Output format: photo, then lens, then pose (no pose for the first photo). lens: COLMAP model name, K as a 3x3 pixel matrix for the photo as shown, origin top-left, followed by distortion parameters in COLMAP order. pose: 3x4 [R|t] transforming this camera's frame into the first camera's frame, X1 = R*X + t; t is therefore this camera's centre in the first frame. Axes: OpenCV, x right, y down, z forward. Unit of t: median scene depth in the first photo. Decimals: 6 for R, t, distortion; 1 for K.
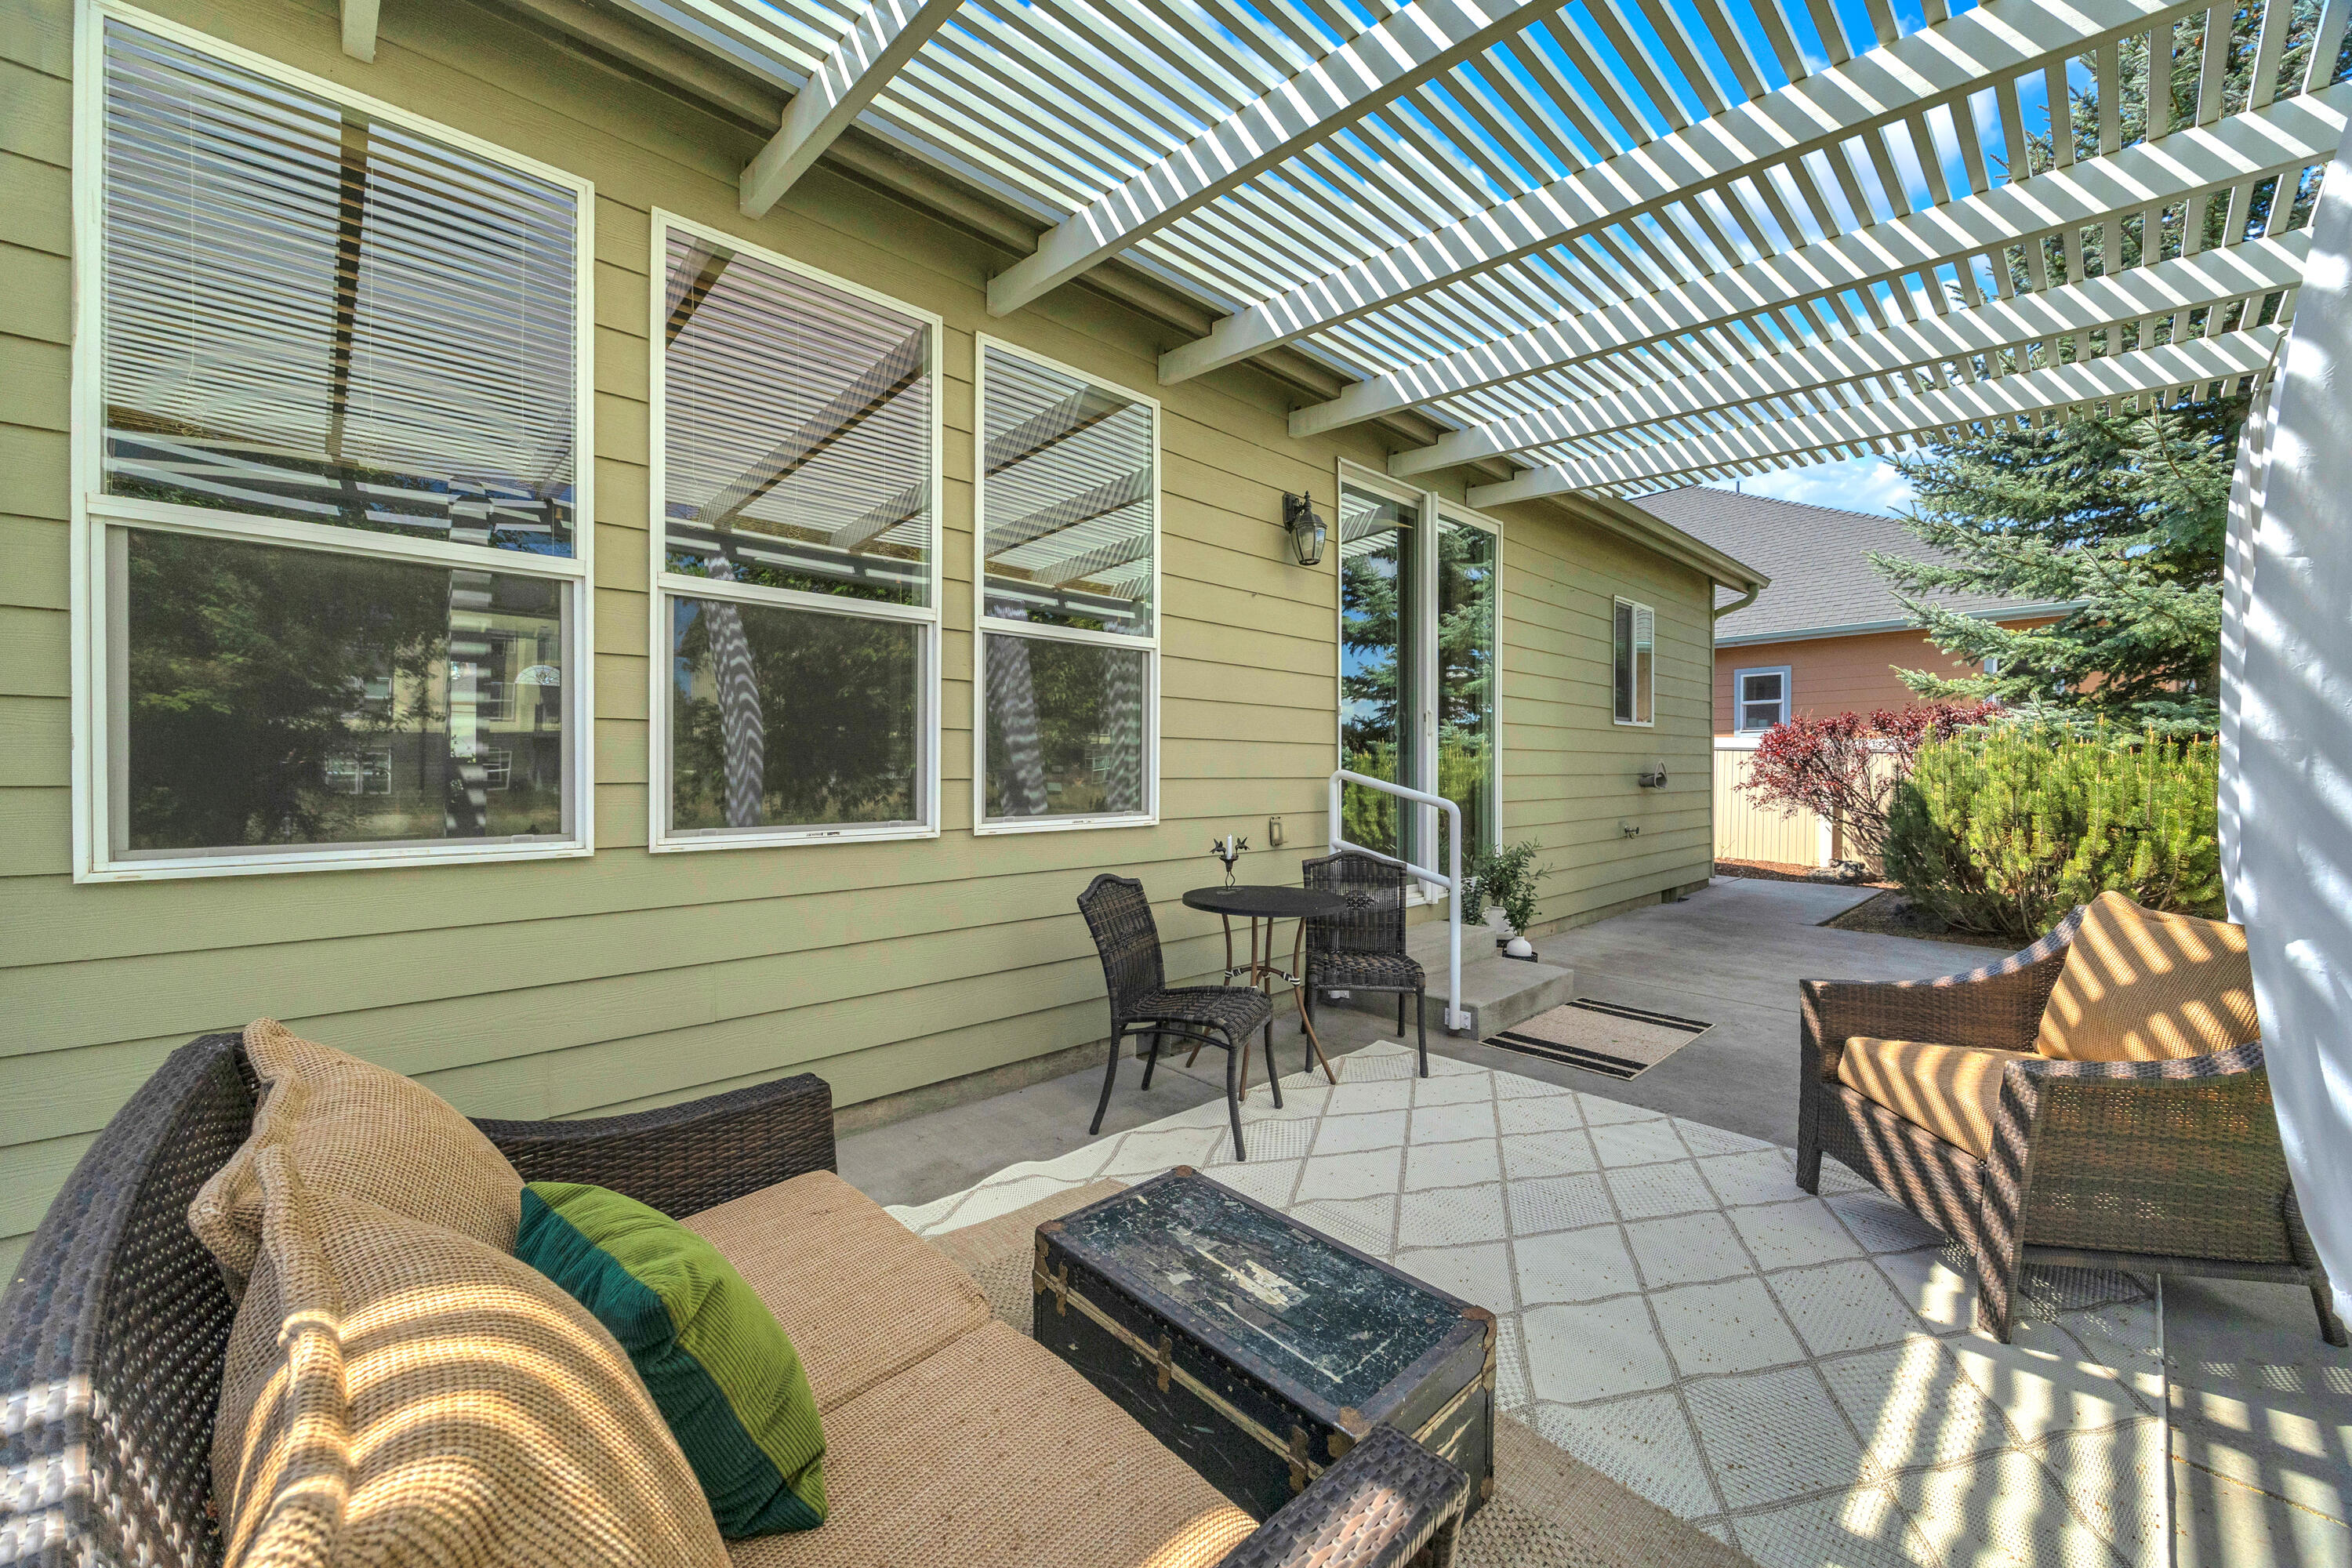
lens RADIAL K [[877.5, 0, 1190.1], [0, 877.5, 781.6], [0, 0, 1]] dist [-0.000912, -0.000187]
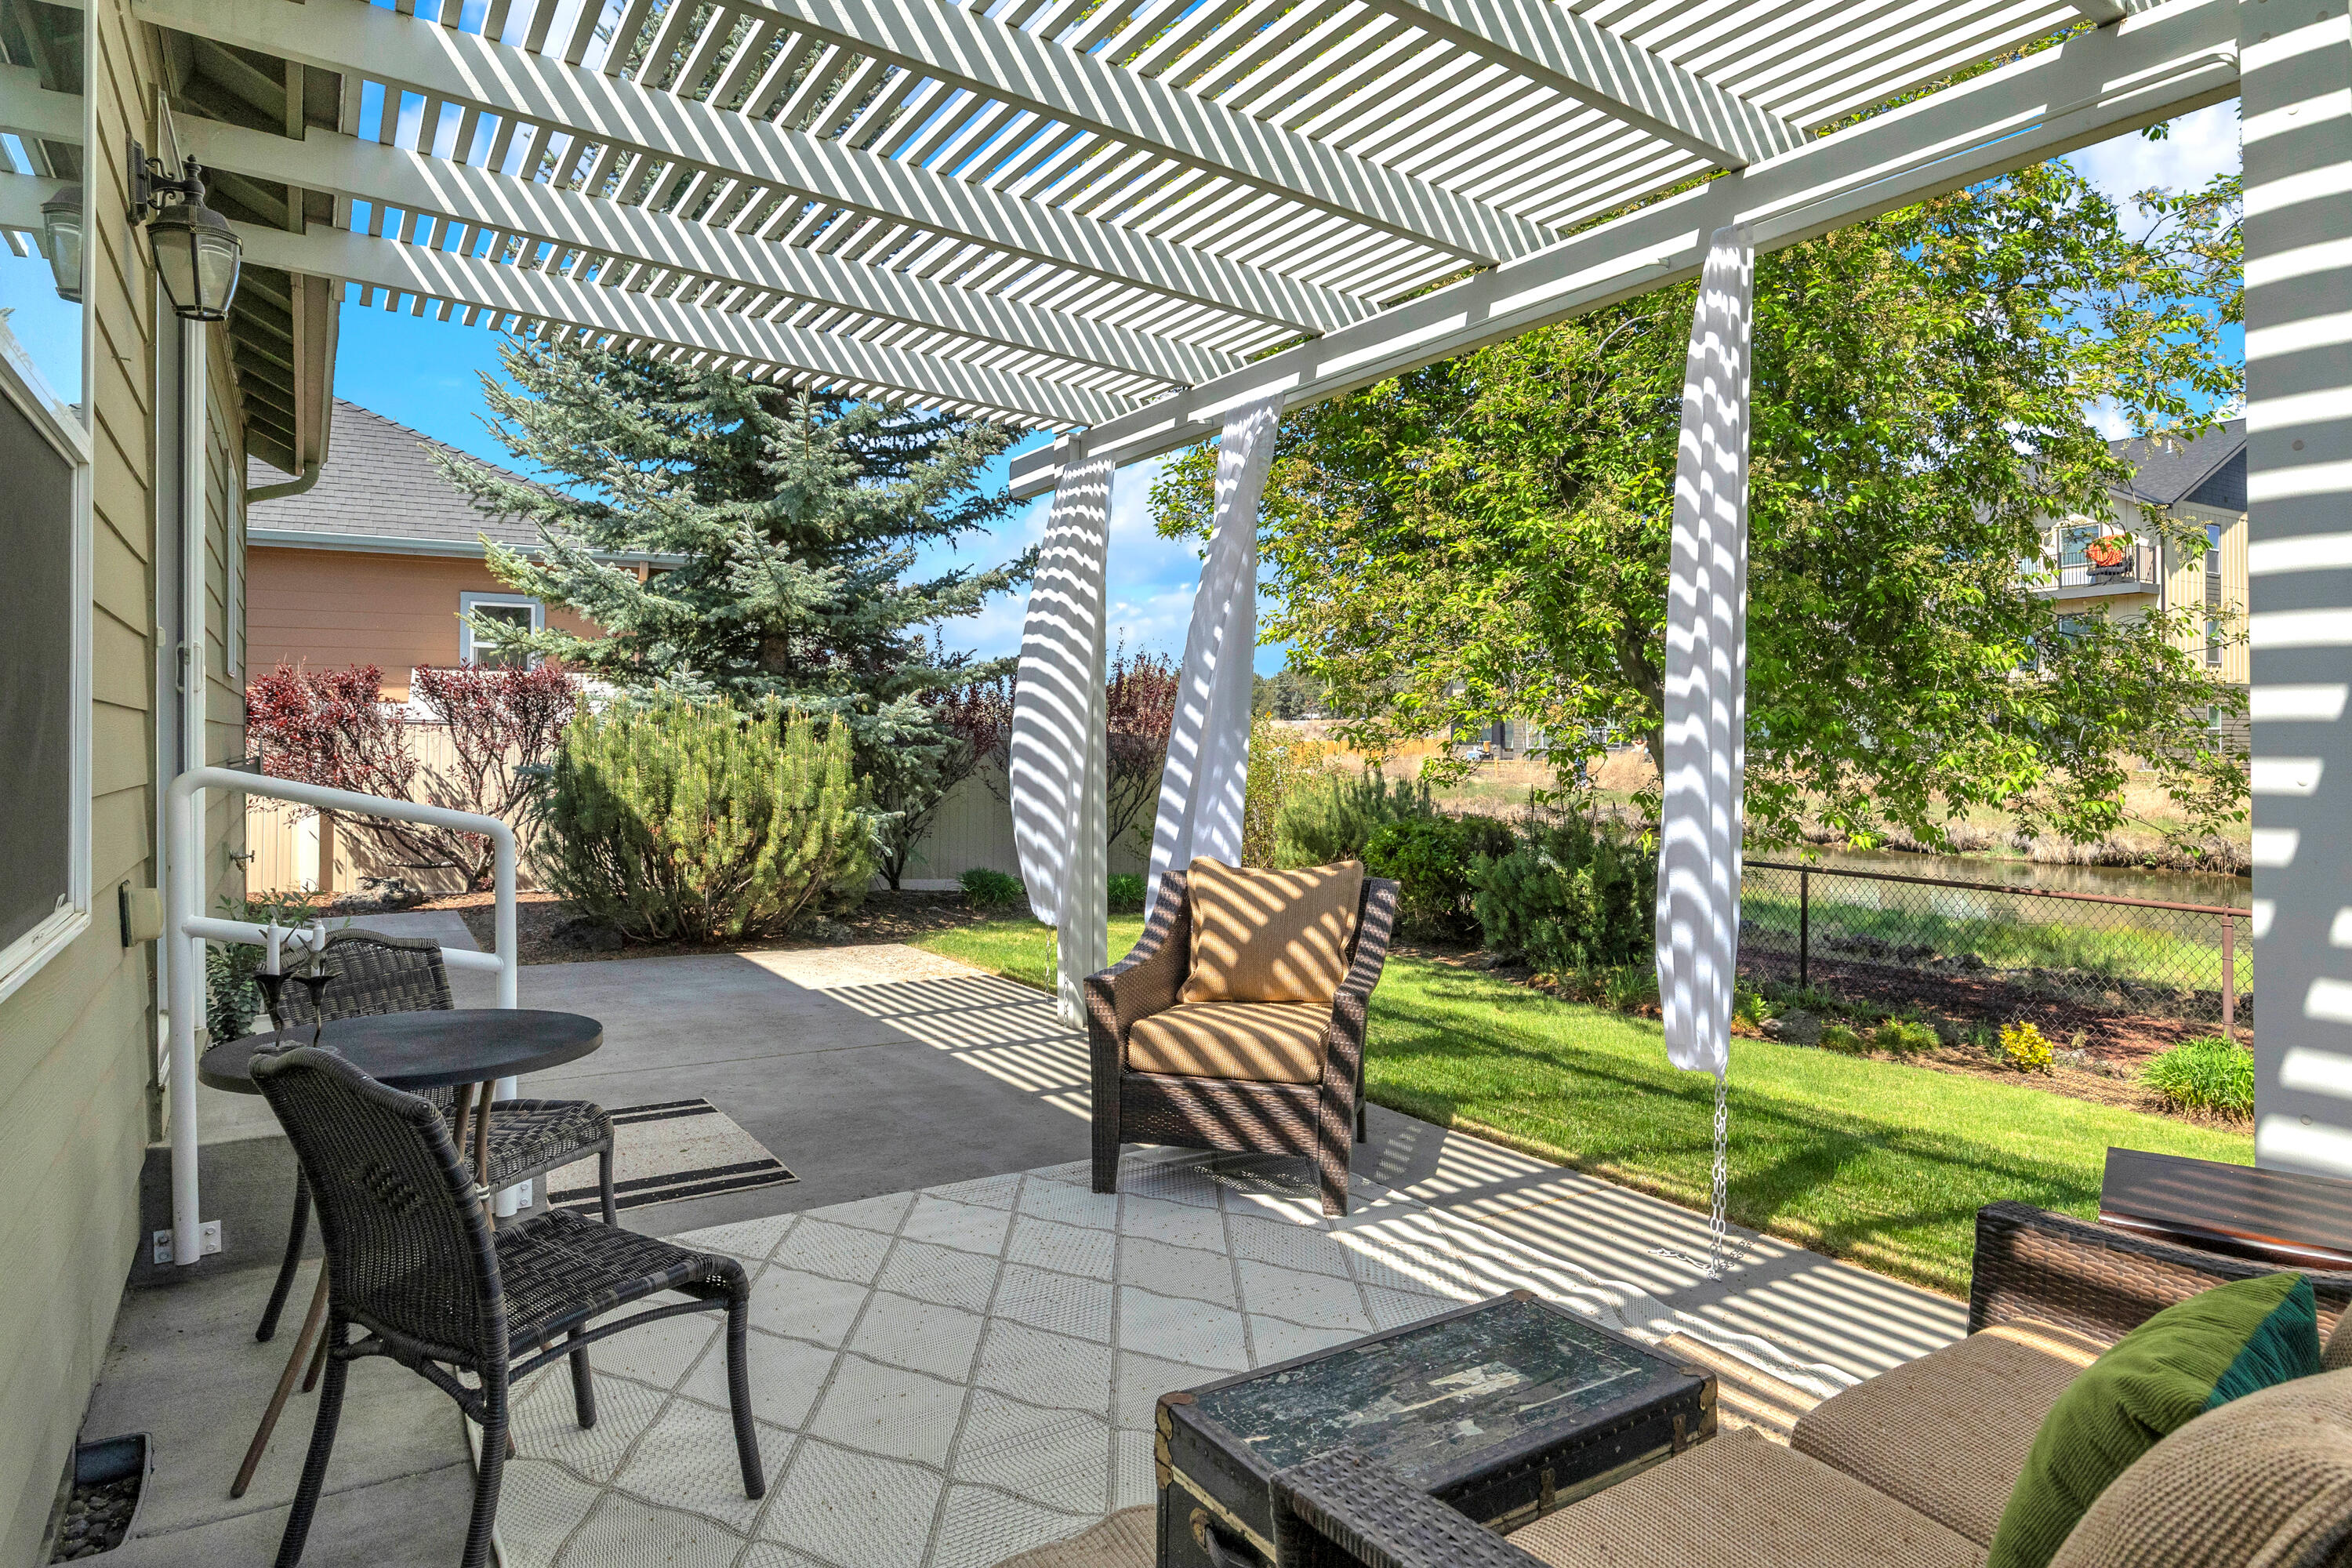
lens RADIAL K [[1371.0, 0, 1183.8], [0, 1371.0, 758.3], [0, 0, 1]] dist [0.008653, 0.000753]
pose [[0.186484, -0.011795, 0.982387, -0.884005], [0.009270, 0.999905, 0.010246, -0.040010], [-0.982414, 0.007196, 0.186576, 0.701845]]
